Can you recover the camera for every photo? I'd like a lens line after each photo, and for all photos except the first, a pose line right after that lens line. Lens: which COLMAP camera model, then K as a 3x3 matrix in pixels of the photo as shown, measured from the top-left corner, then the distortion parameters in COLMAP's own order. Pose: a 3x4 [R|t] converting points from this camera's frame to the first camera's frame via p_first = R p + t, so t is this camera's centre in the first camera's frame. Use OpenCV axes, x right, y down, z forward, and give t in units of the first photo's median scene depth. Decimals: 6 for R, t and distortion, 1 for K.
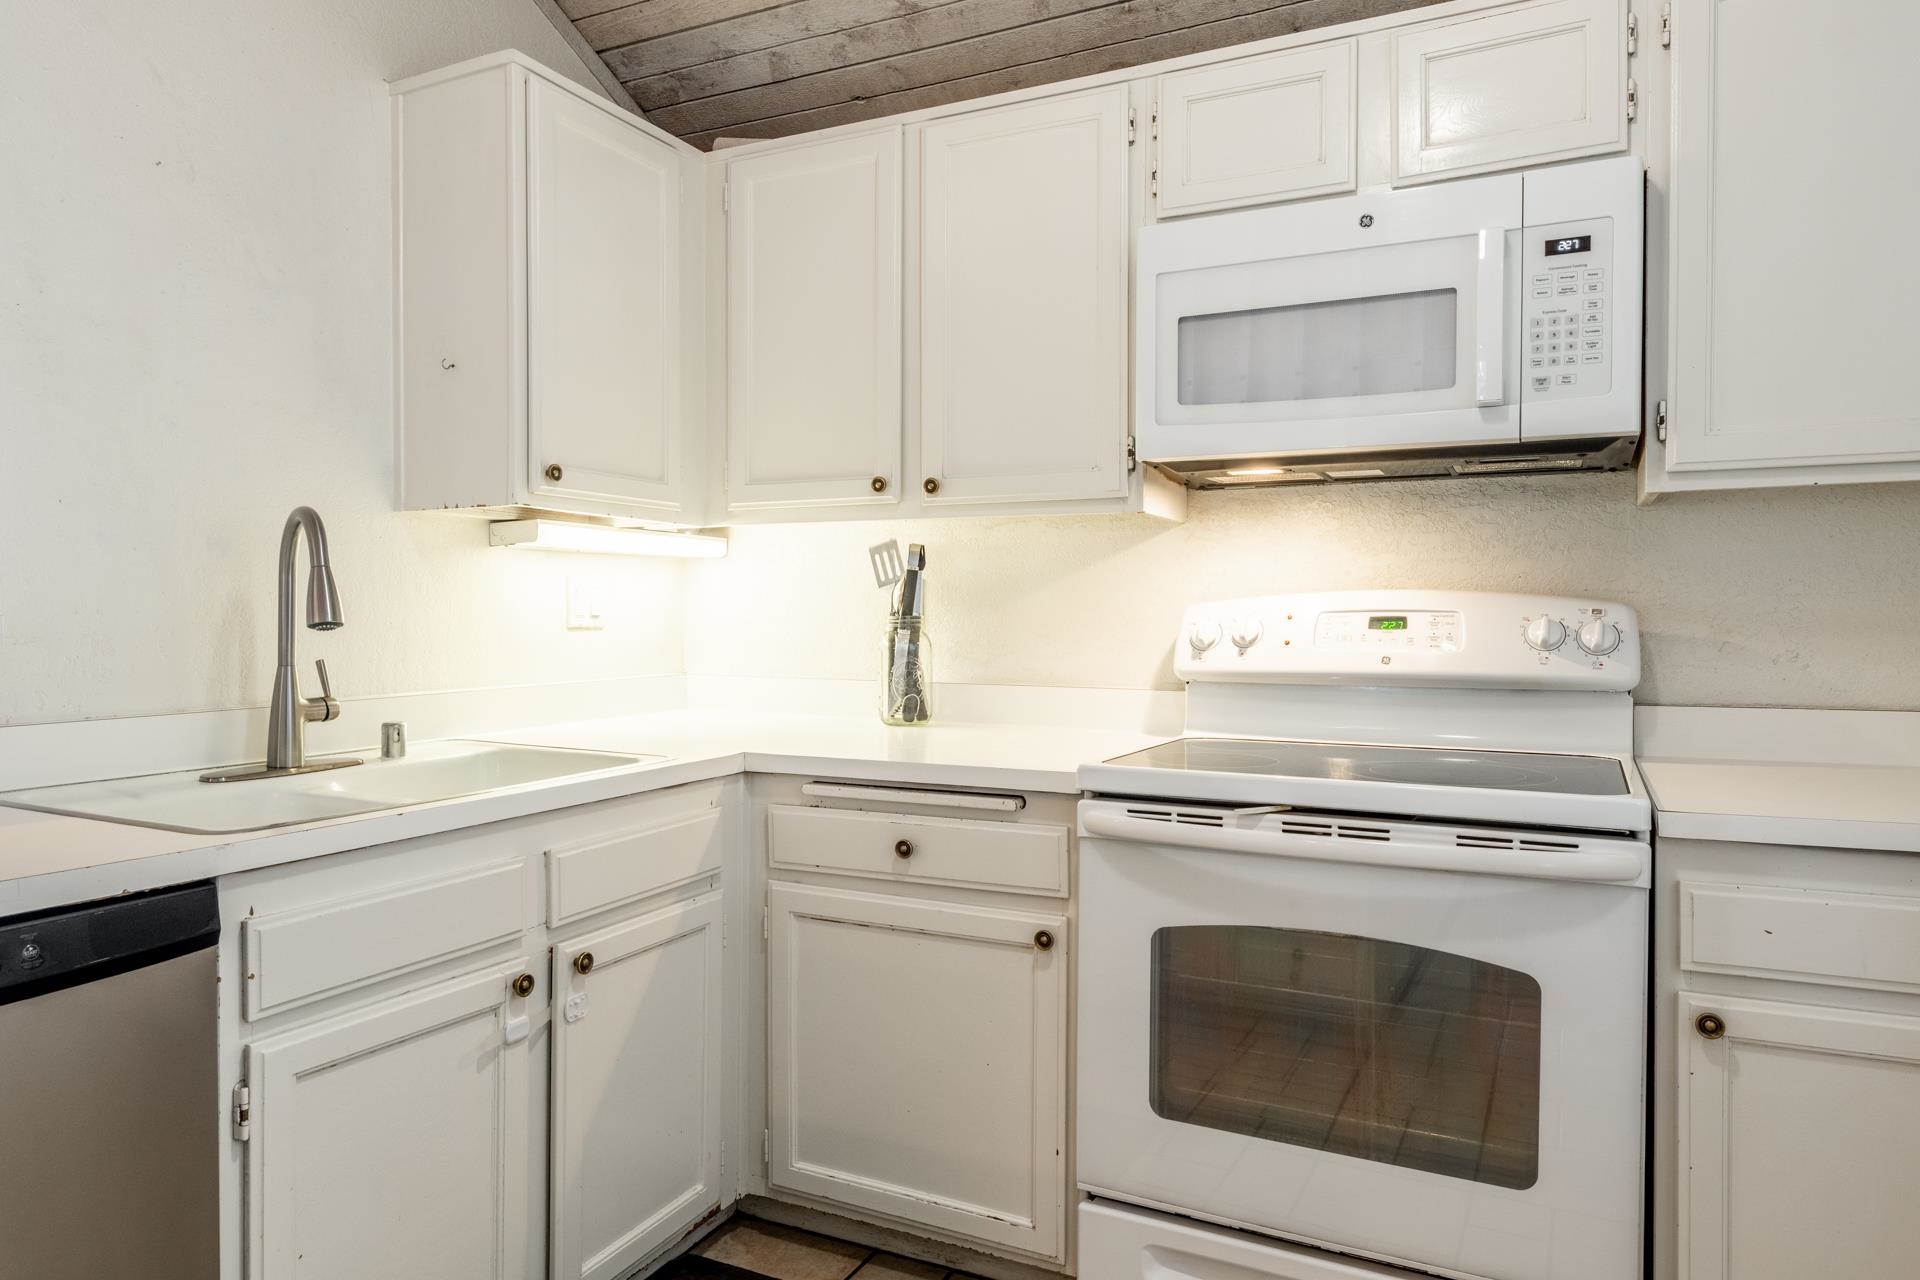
lens RADIAL K [[1218.3, 0, 963.8], [0, 1218.3, 630.3], [0, 0, 1]] dist [-0.005509, 0.000341]
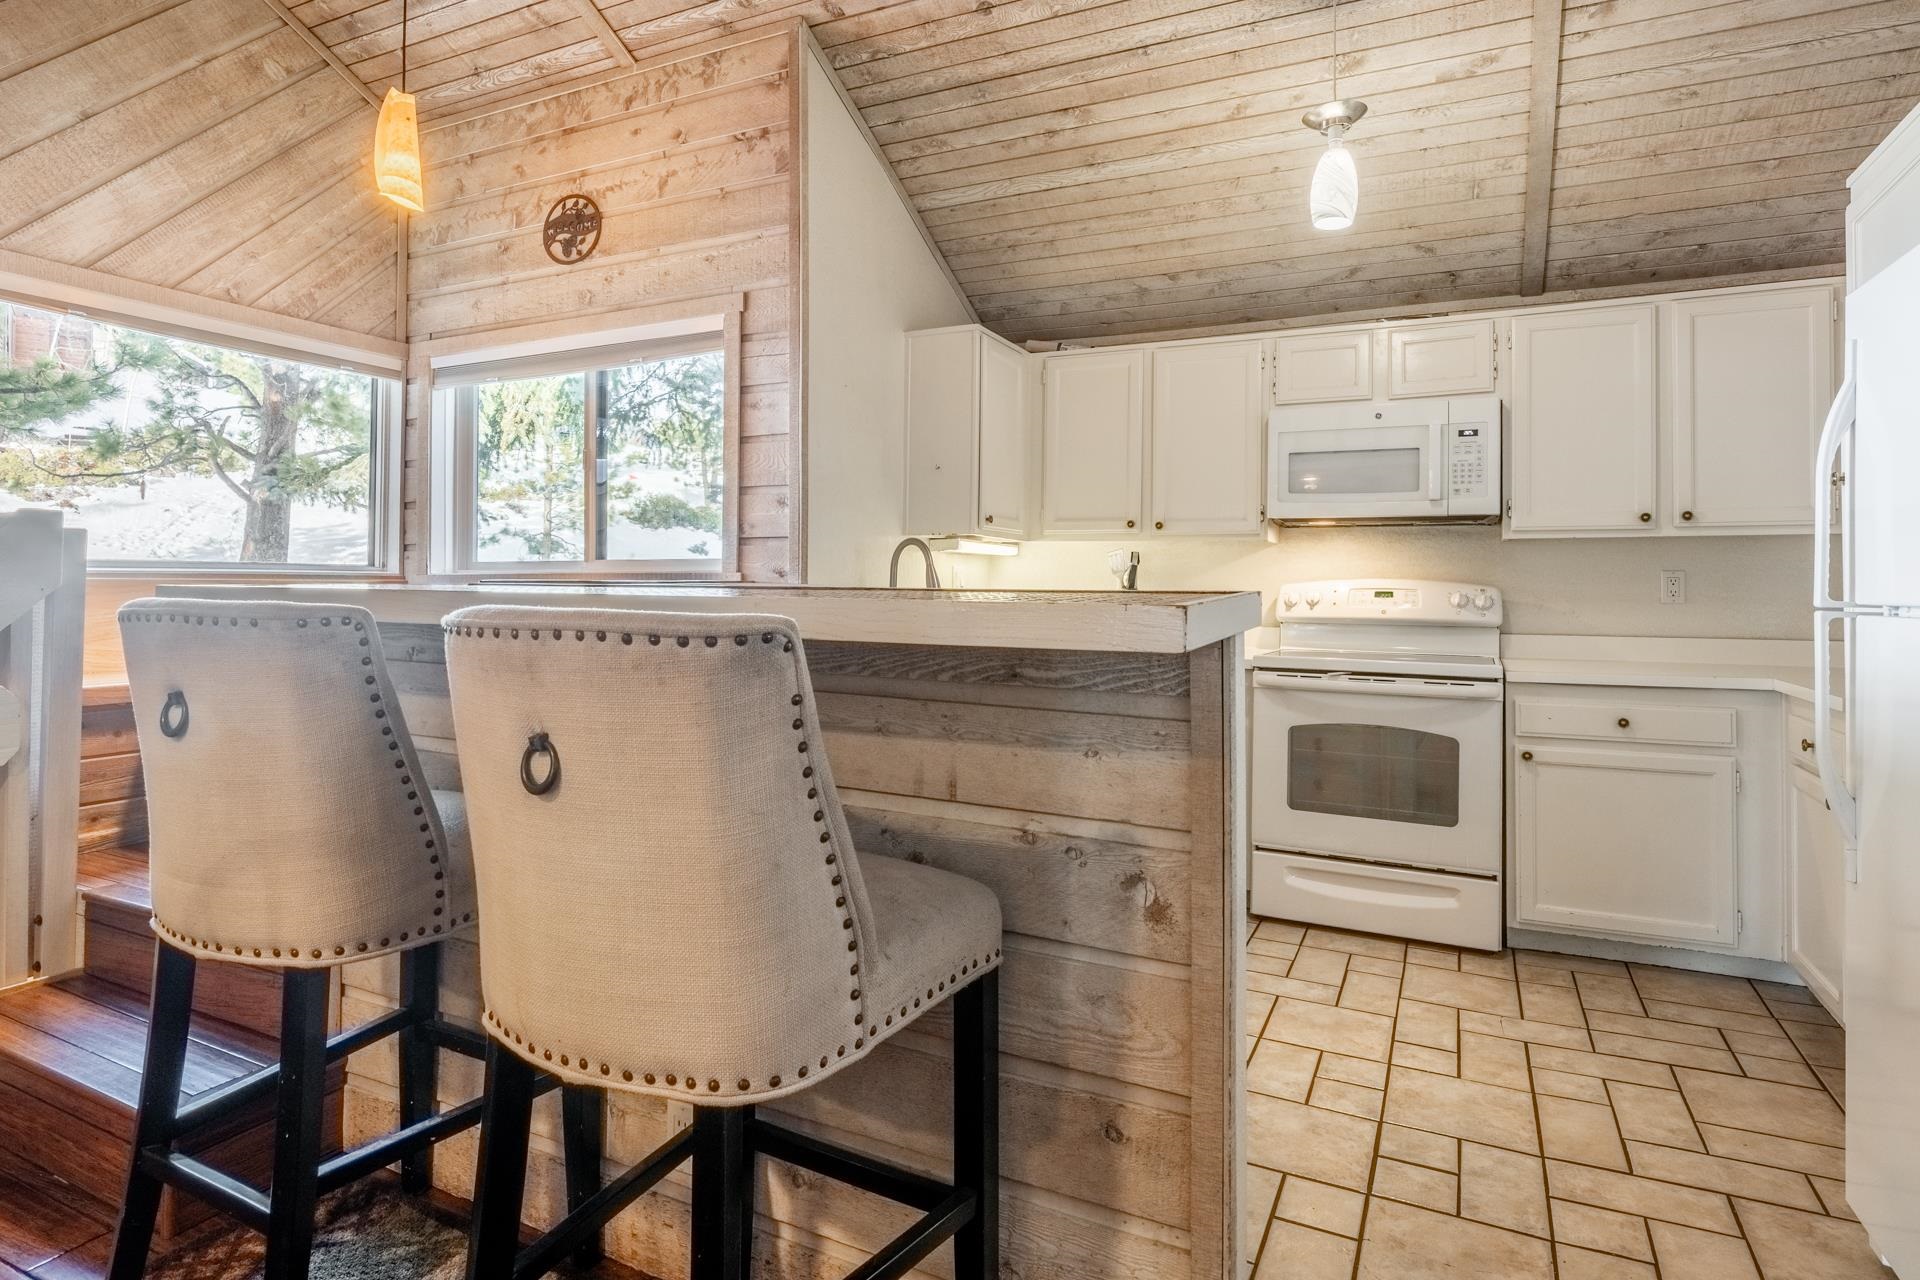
lens RADIAL K [[1019.0, 0, 951.0], [0, 1019.0, 562.6], [0, 0, 1]] dist [-0.005622, 0.001482]
pose [[0.999909, 0.011518, -0.006992, -0.436329], [-0.011747, 0.999362, -0.033735, 0.007907], [0.006599, 0.033814, 0.999406, -0.864343]]
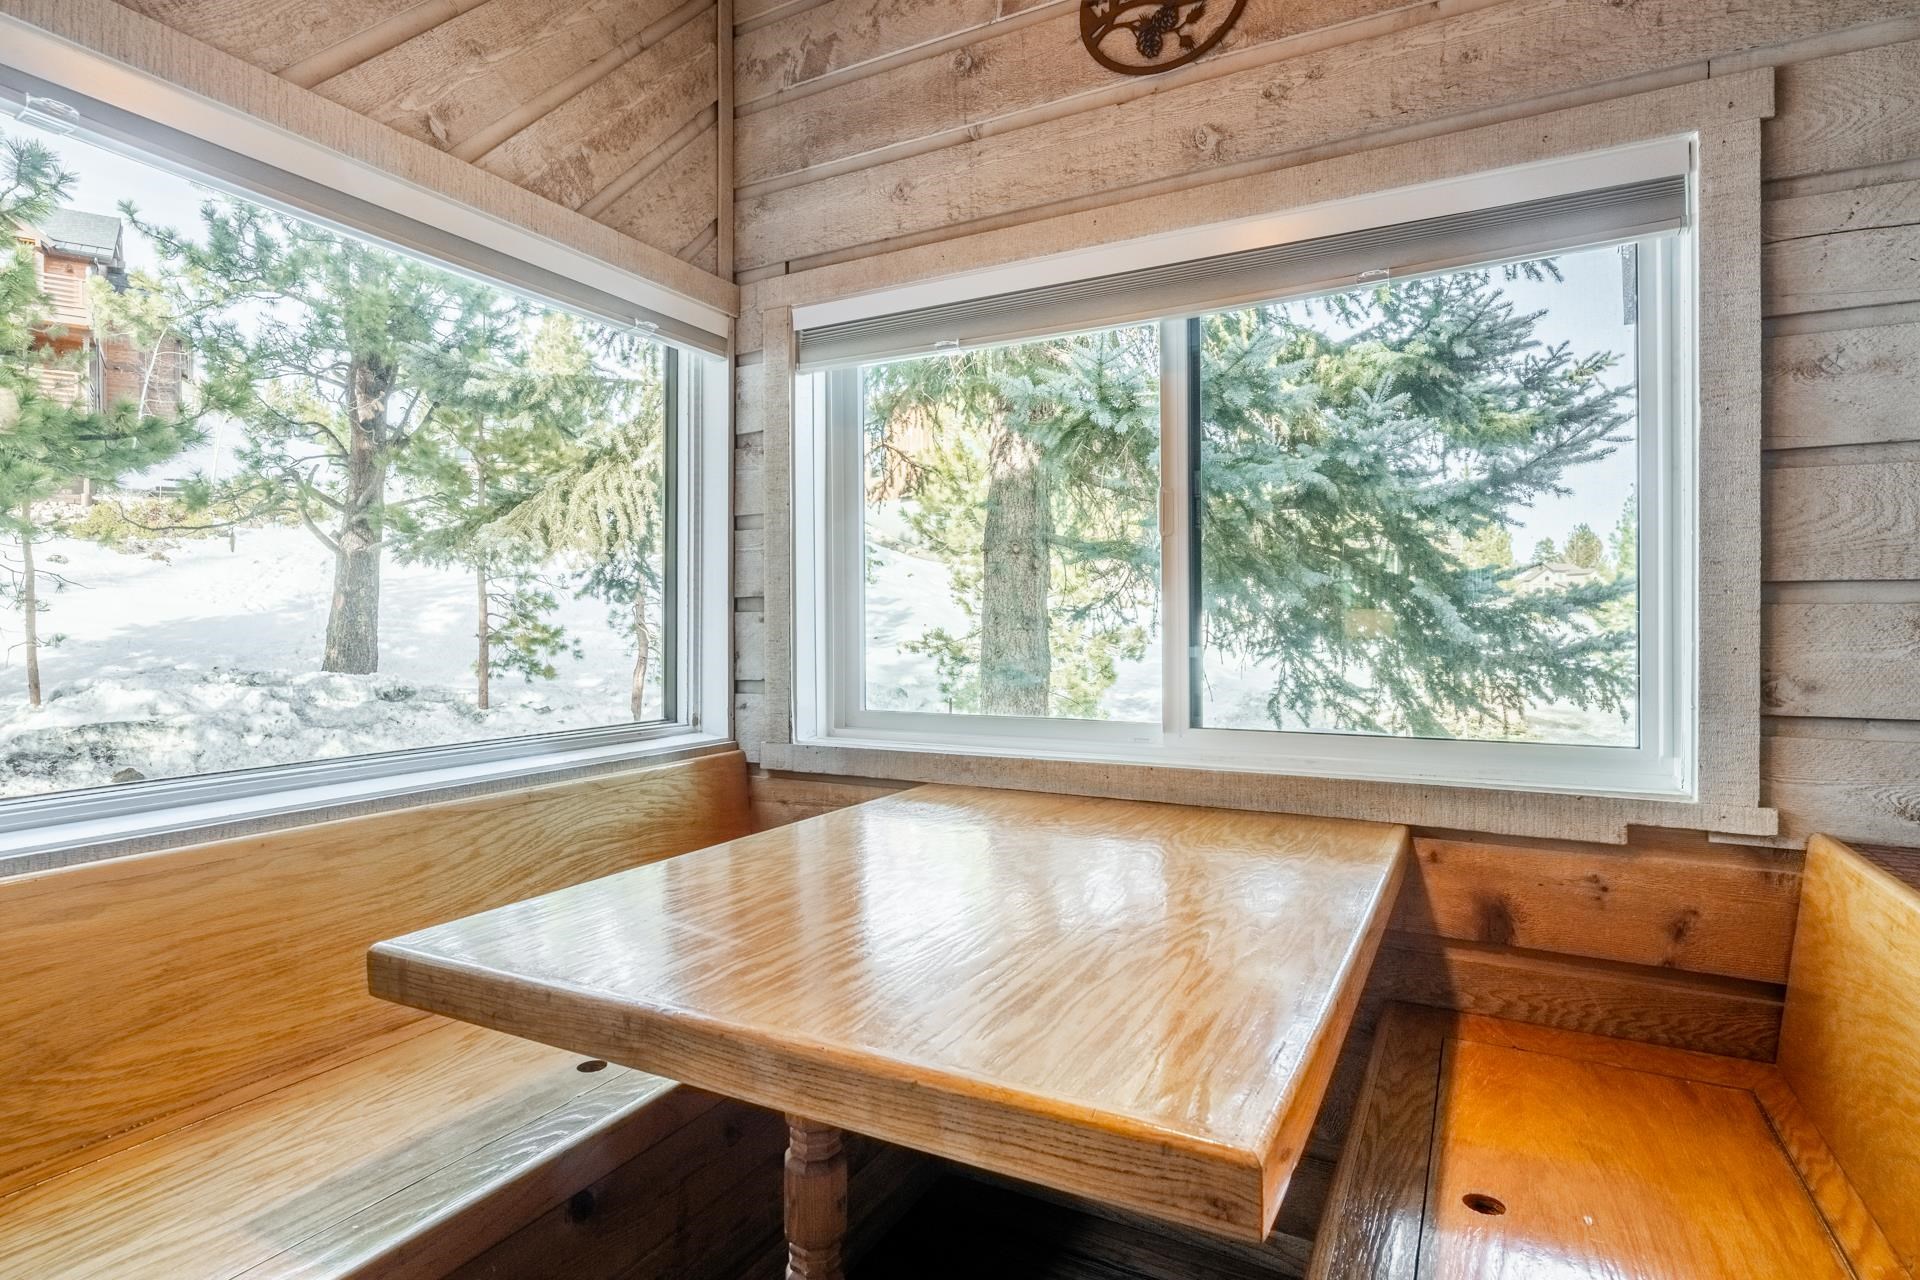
lens RADIAL K [[1019.0, 0, 970.7], [0, 1019.0, 627.4], [0, 0, 1]] dist [-0.005622, 0.001482]
pose [[0.998659, 0.007324, -0.051257, -1.297620], [-0.007976, 0.999890, -0.012536, -0.134773], [0.051160, 0.012928, 0.998607, 0.189386]]
